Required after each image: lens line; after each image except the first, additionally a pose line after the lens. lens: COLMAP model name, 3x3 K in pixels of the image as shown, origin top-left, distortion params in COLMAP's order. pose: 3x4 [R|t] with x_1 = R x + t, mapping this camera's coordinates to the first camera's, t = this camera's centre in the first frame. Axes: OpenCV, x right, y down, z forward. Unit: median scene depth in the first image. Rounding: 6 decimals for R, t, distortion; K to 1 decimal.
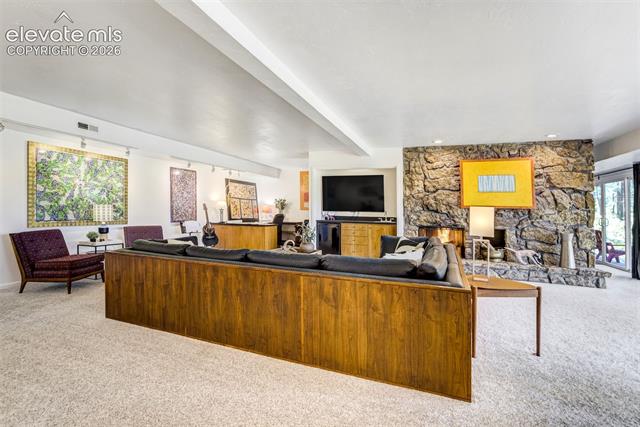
lens RADIAL K [[306.3, 0, 320.0], [0, 306.3, 213.5], [0, 0, 1]] dist [-0.029755, -0.000108]
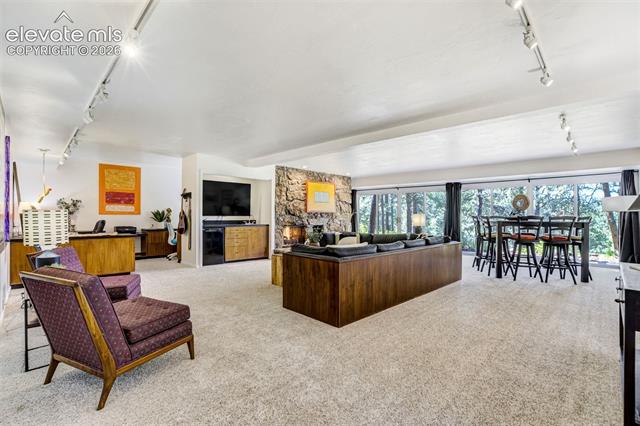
lens RADIAL K [[306.3, 0, 320.0], [0, 306.3, 213.0], [0, 0, 1]] dist [-0.029755, -0.000108]
pose [[0.395950, -0.010024, 0.918217, -0.848455], [0.008545, 0.999937, 0.007231, -0.023902], [-0.918232, 0.004983, 0.396011, 0.328484]]
